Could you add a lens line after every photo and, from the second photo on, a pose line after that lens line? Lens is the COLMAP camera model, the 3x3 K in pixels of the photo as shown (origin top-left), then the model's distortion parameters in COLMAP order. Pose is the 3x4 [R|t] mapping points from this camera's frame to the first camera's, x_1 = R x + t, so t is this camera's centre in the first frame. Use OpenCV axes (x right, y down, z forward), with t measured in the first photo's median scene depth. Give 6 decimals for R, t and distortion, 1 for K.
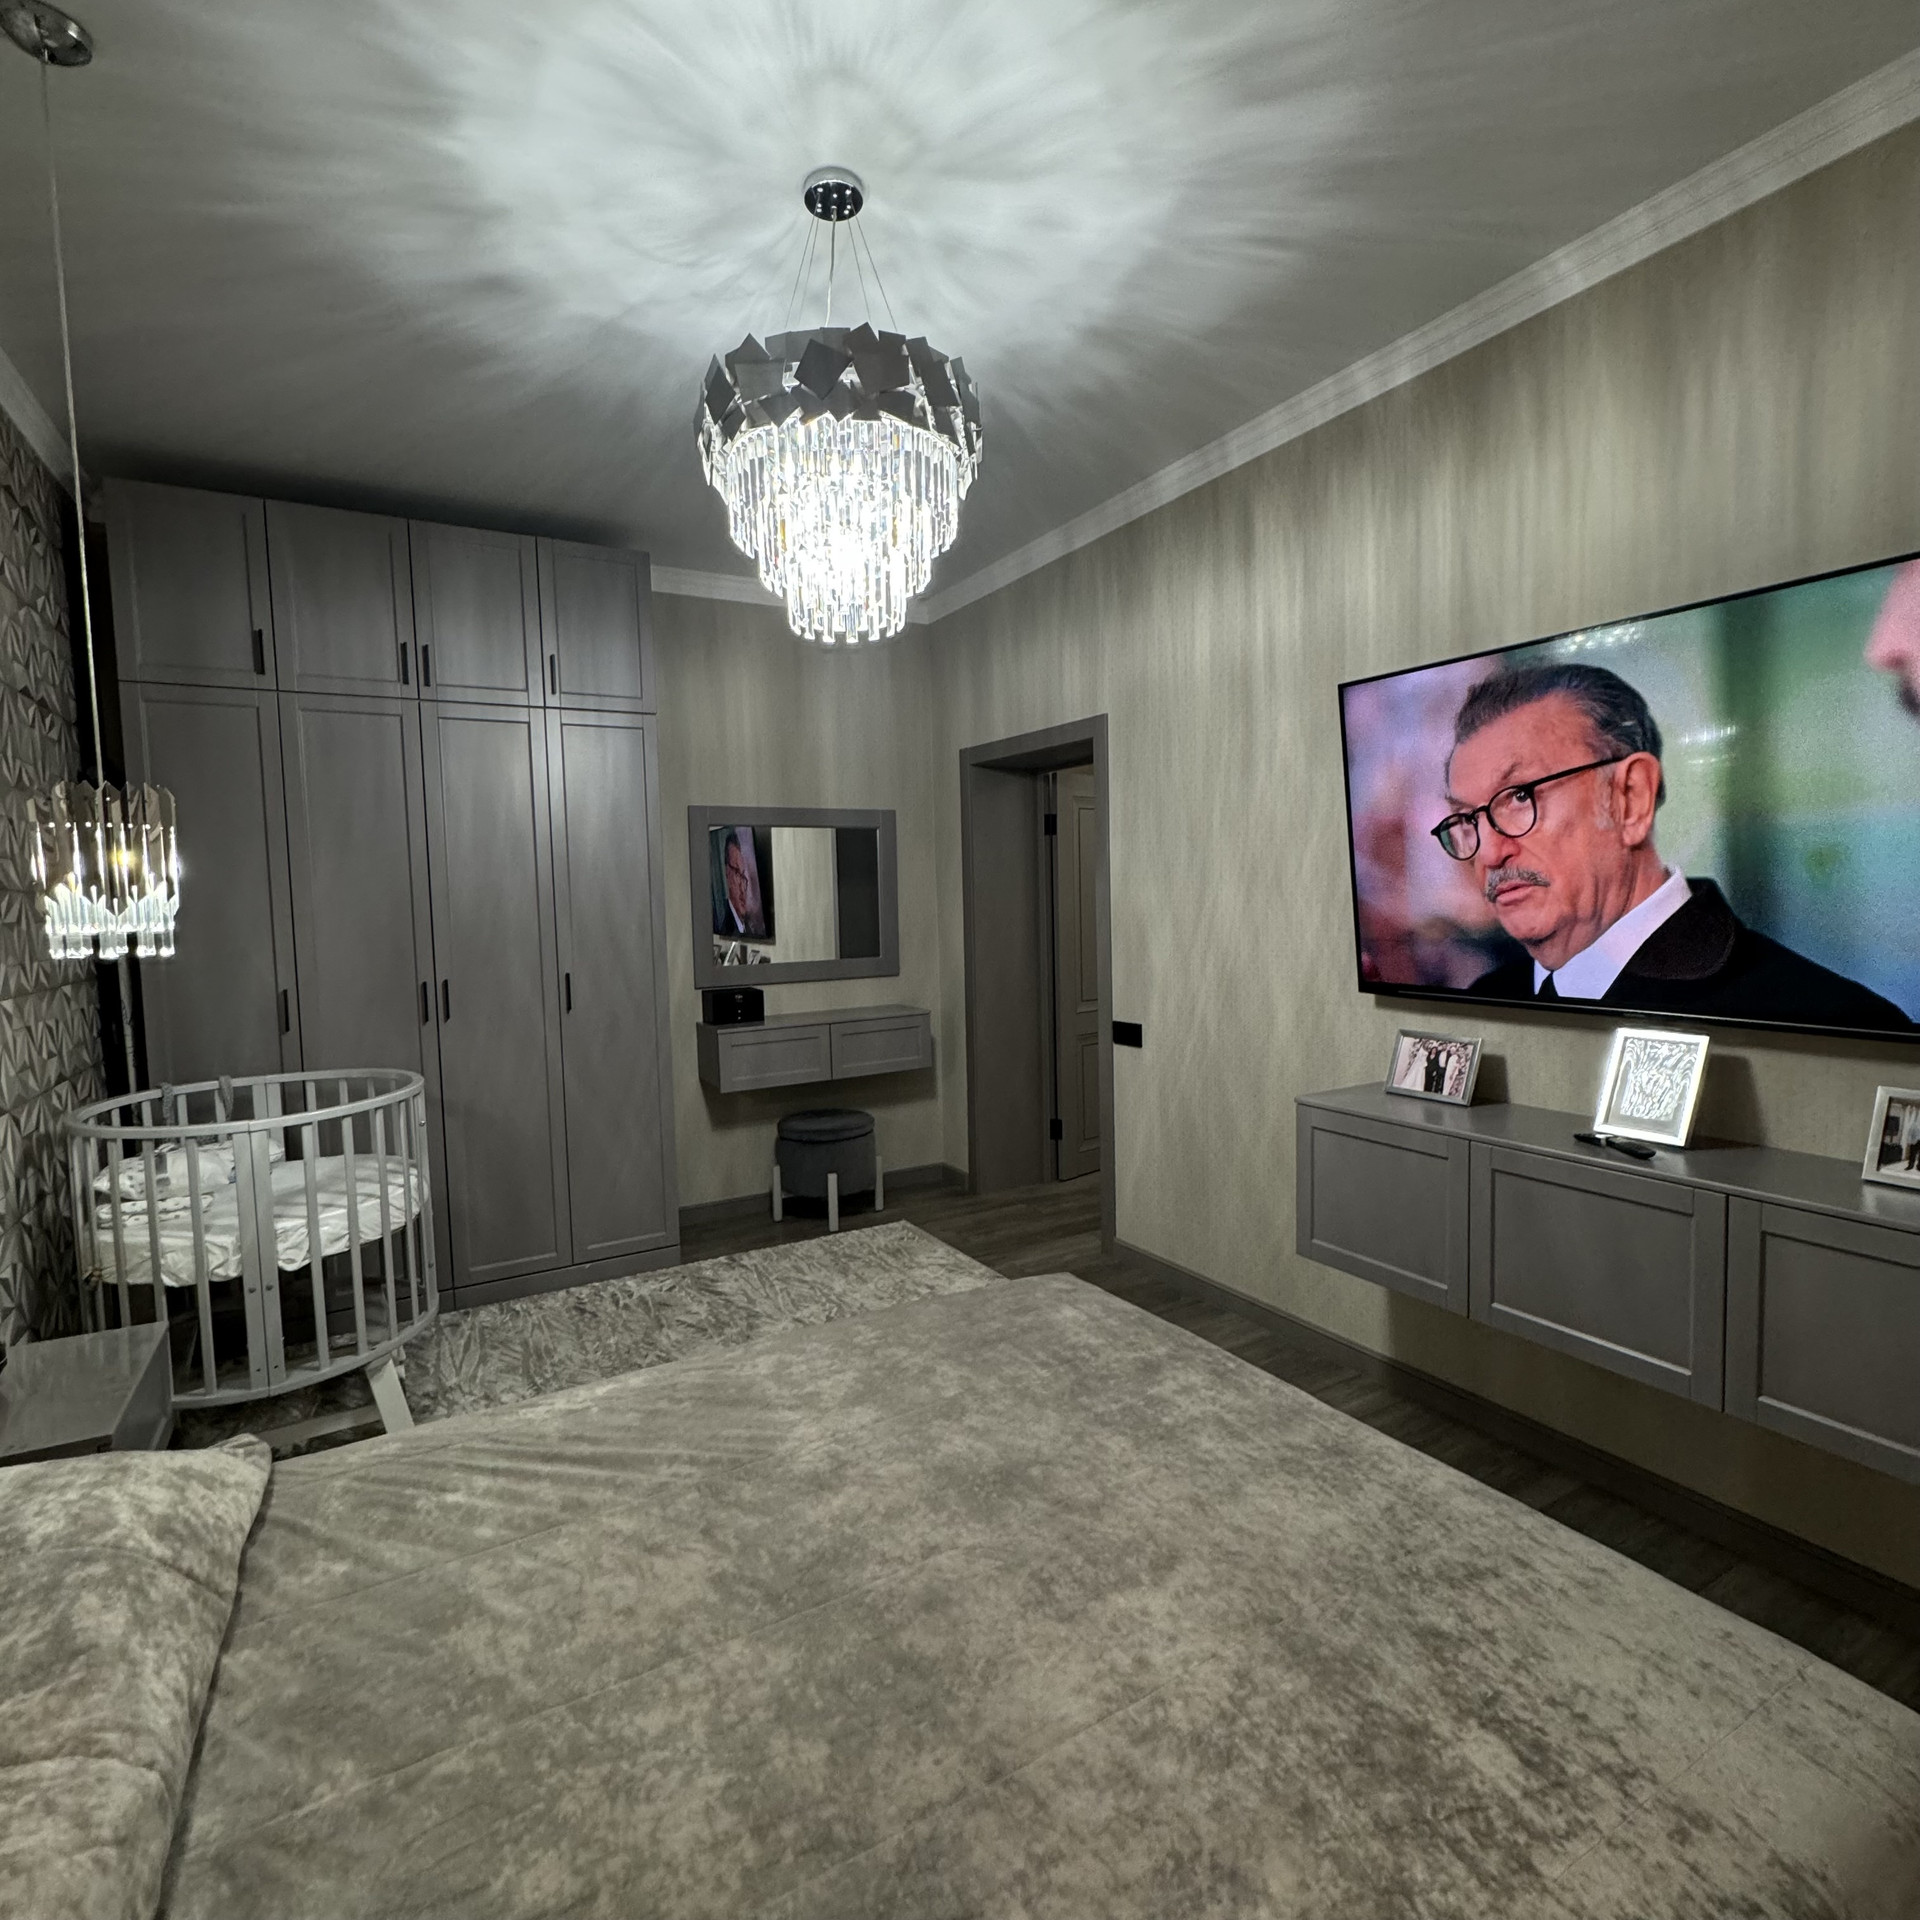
lens RADIAL K [[1018.1, 0, 964.3], [0, 1018.1, 956.6], [0, 0, 1]] dist [-0.000035, -0.000167]
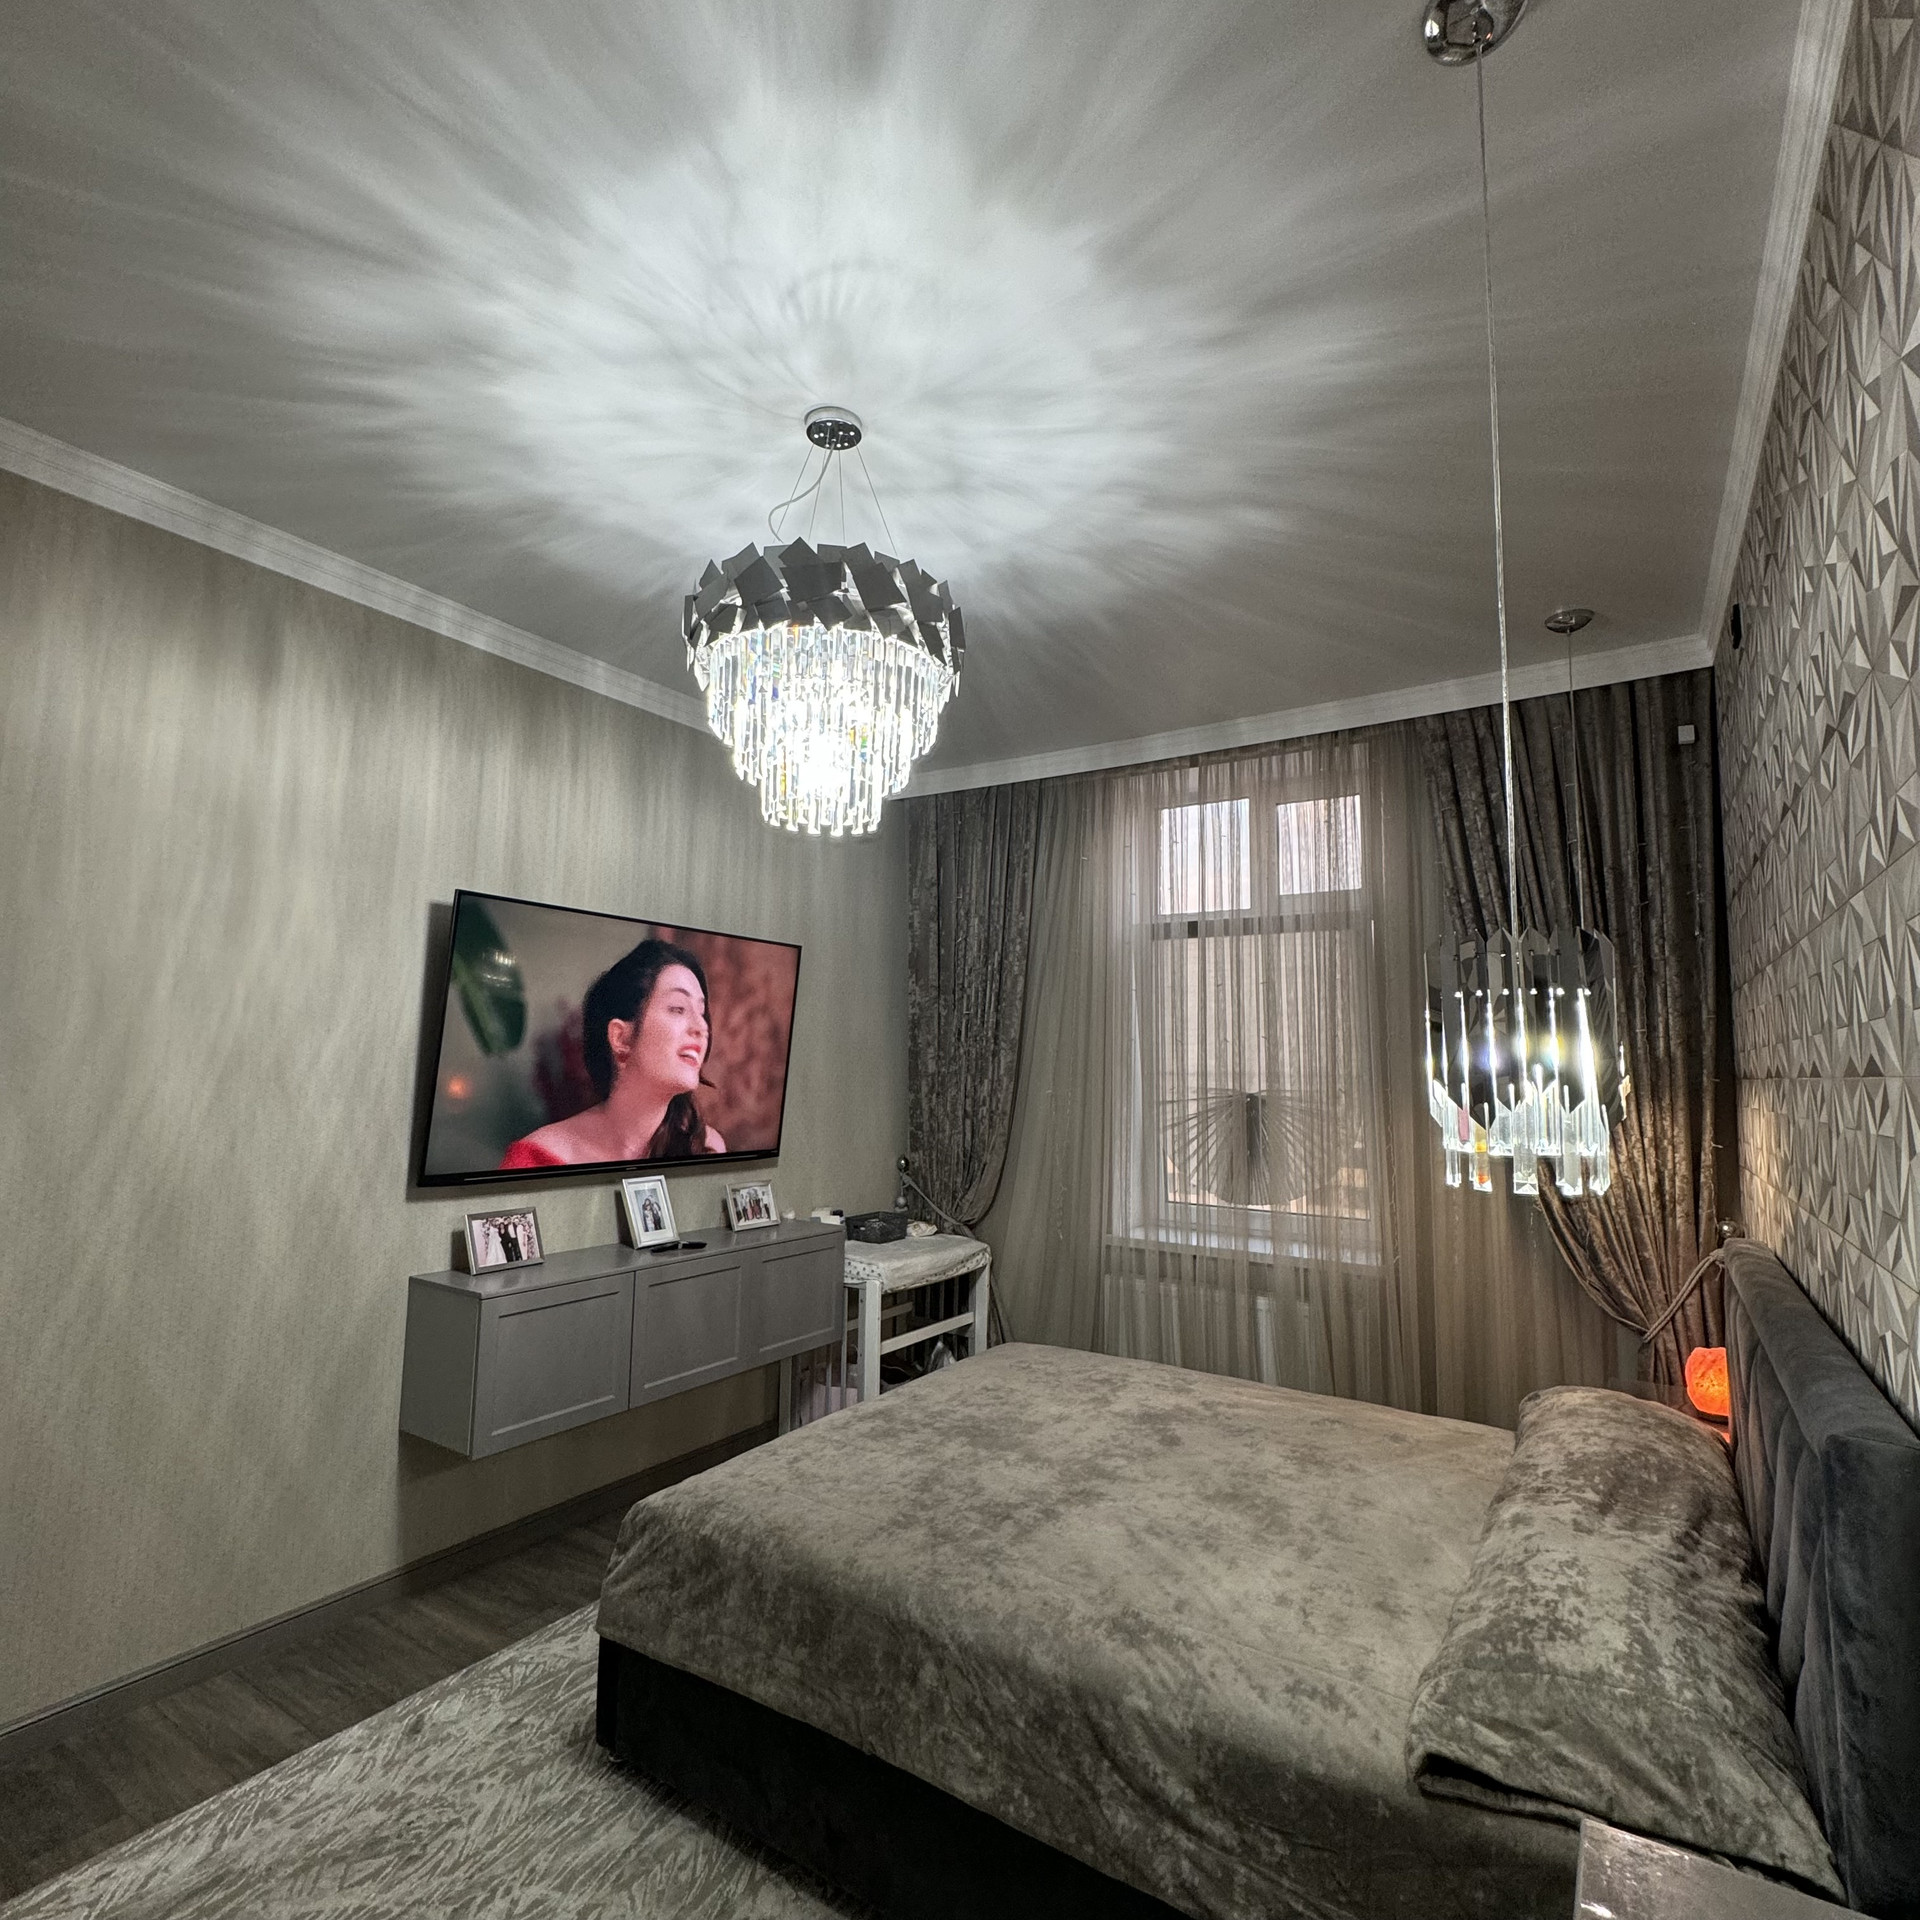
lens RADIAL K [[1021.4, 0, 960.0], [0, 1021.4, 960.0], [0, 0, 1]] dist [-0.001661, -0.000291]
pose [[-0.448745, 0.117283, 0.885930, -0.827002], [0.052849, 0.993099, -0.104701, -0.057962], [-0.892096, -0.000164, -0.451846, 1.055549]]
